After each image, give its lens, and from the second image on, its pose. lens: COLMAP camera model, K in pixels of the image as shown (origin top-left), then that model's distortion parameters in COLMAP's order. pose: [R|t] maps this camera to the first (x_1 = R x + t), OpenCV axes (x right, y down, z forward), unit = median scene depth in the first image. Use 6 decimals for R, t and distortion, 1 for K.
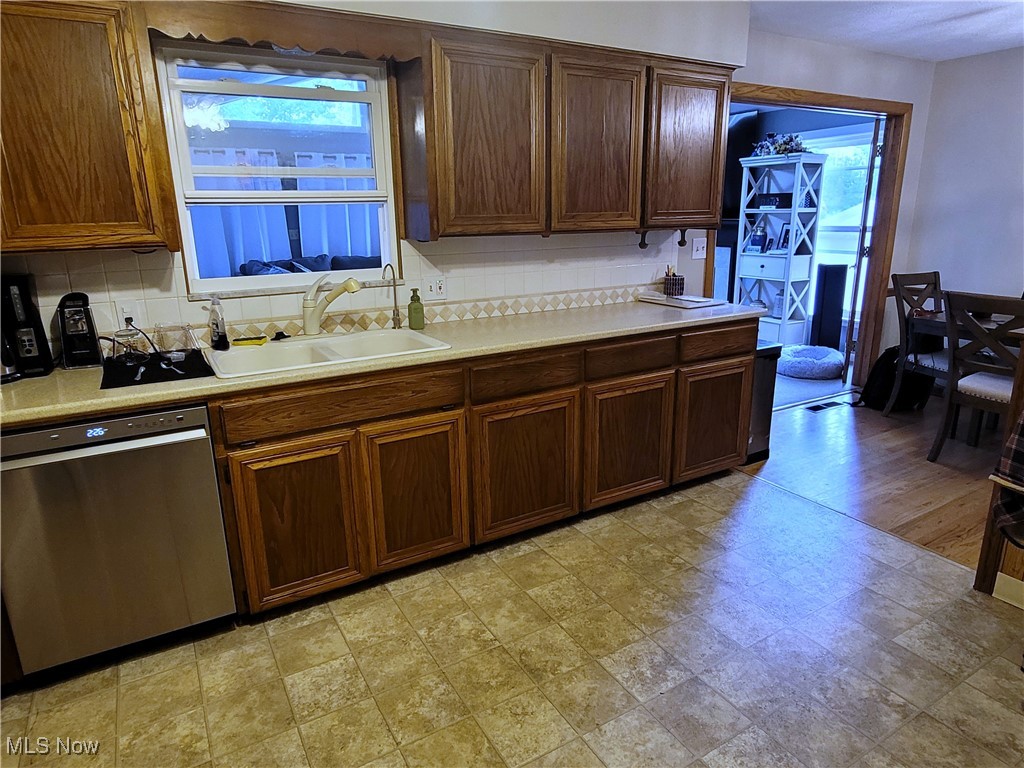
lens RADIAL K [[634.7, 0, 516.7], [0, 634.7, 382.4], [0, 0, 1]] dist [-0.004184, -0.001981]
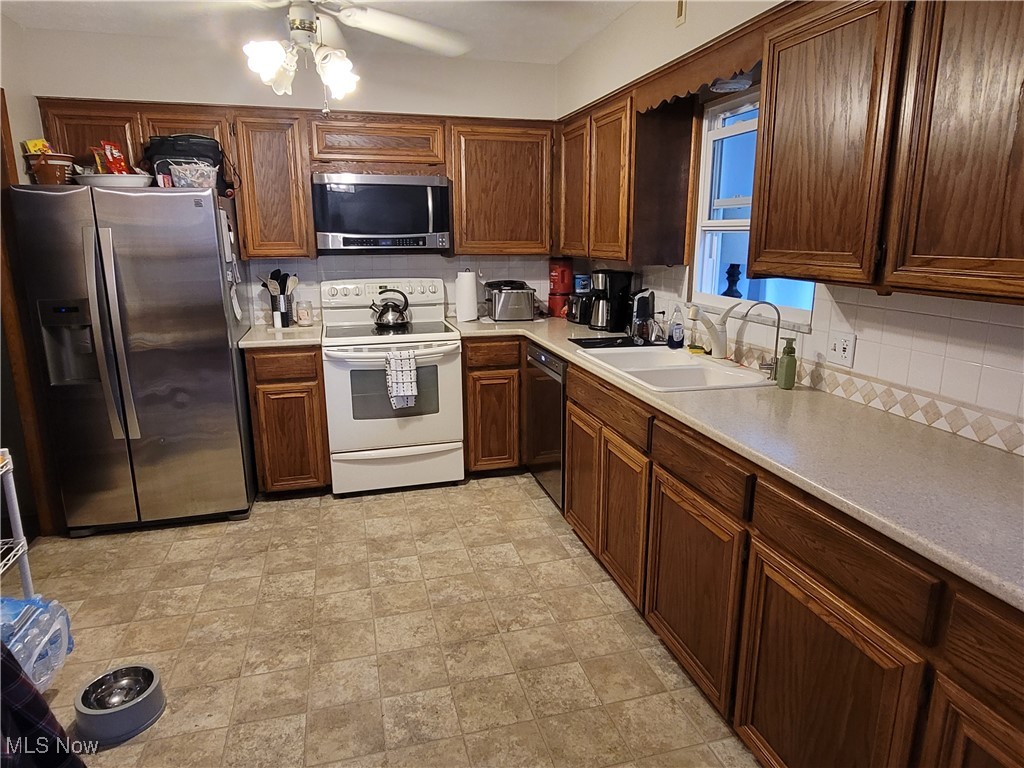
lens RADIAL K [[634.7, 0, 517.6], [0, 634.7, 382.4], [0, 0, 1]] dist [-0.004184, -0.001981]
pose [[-0.266178, 0.233580, -0.935195, 0.809432], [-0.251543, 0.919747, 0.301316, -0.293752], [0.930524, 0.315446, -0.186061, 0.991349]]
